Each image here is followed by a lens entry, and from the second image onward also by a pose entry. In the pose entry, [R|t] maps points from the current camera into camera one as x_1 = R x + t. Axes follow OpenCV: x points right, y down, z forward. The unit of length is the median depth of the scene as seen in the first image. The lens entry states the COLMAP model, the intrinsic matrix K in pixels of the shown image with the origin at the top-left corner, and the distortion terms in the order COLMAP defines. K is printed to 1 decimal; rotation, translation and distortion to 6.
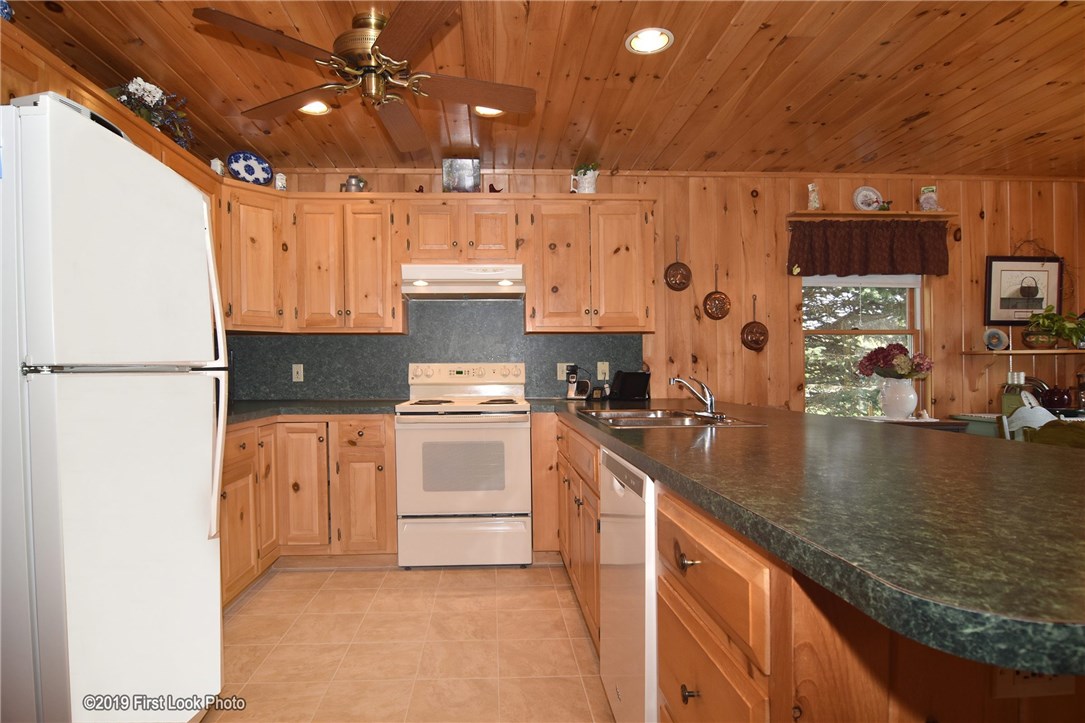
lens RADIAL K [[574.1, 0, 498.1], [0, 574.1, 358.1], [0, 0, 1]] dist [-0.017832, -0.000941]
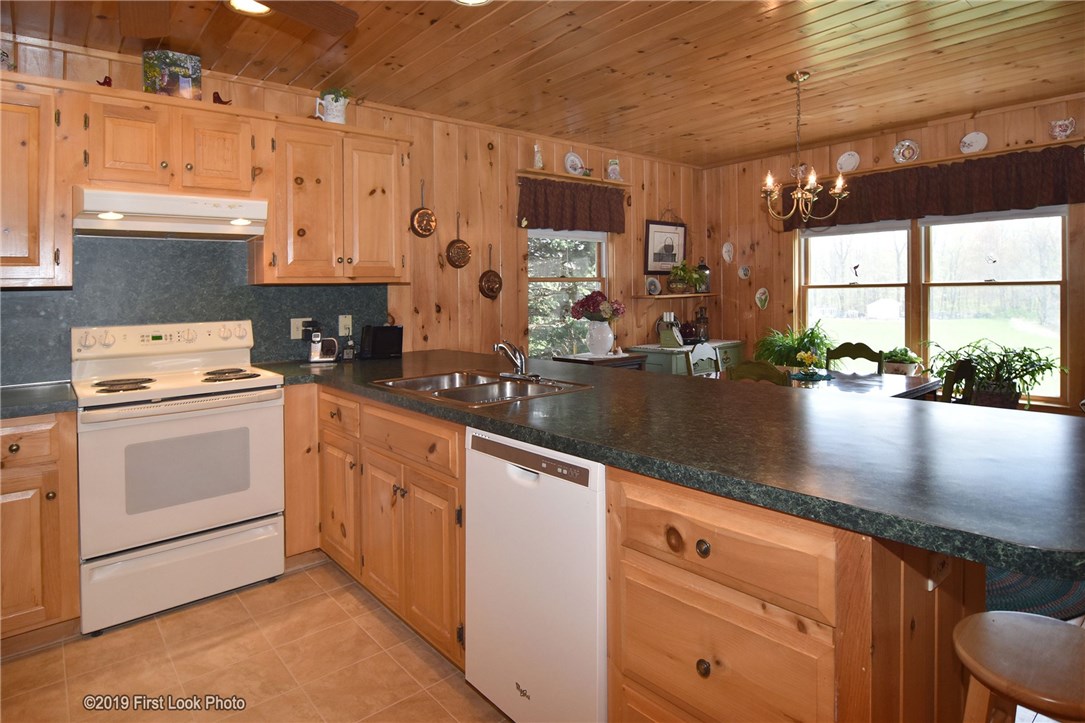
lens RADIAL K [[616.9, 0, 566.7], [0, 616.9, 280.8], [0, 0, 1]] dist [0.001656, -0.011361]
pose [[0.768308, -0.000087, 0.640080, -0.161359], [0.005026, 0.999970, -0.005898, -0.038508], [-0.640061, 0.007748, 0.768285, 0.059683]]
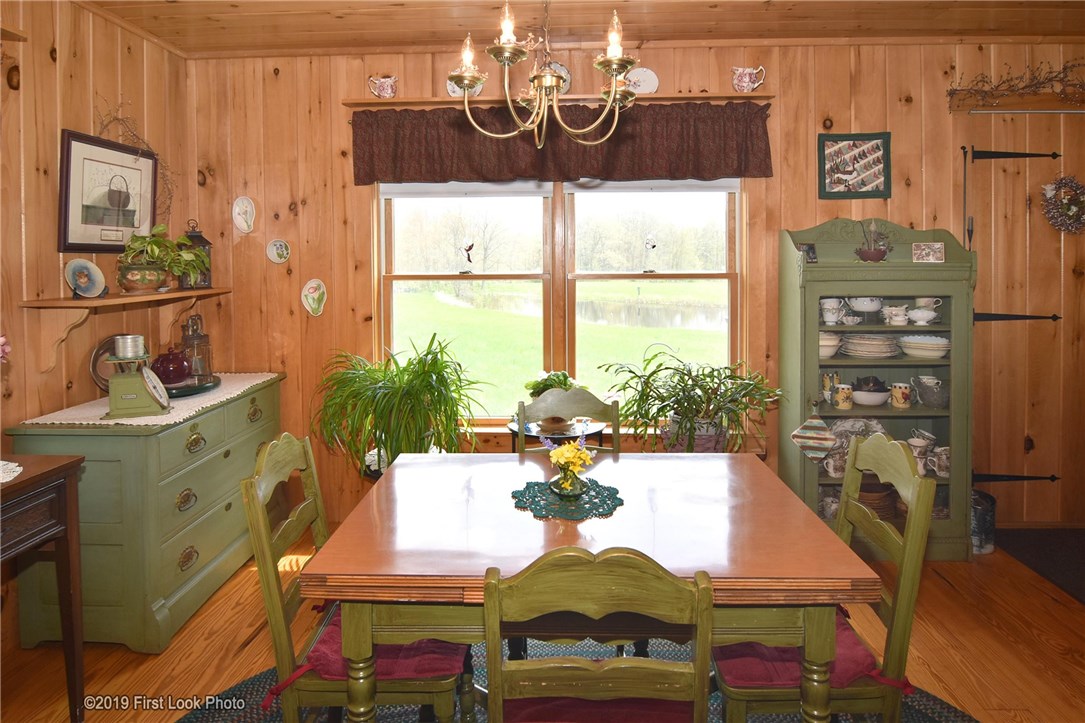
lens RADIAL K [[660.7, 0, 584.7], [0, 660.7, 270.9], [0, 0, 1]] dist [-0.000157, 0.000101]
pose [[0.048354, -0.013161, 0.998744, 0.236802], [-0.007904, 0.999877, 0.013559, -0.054014], [-0.998799, -0.008550, 0.048244, 0.466096]]
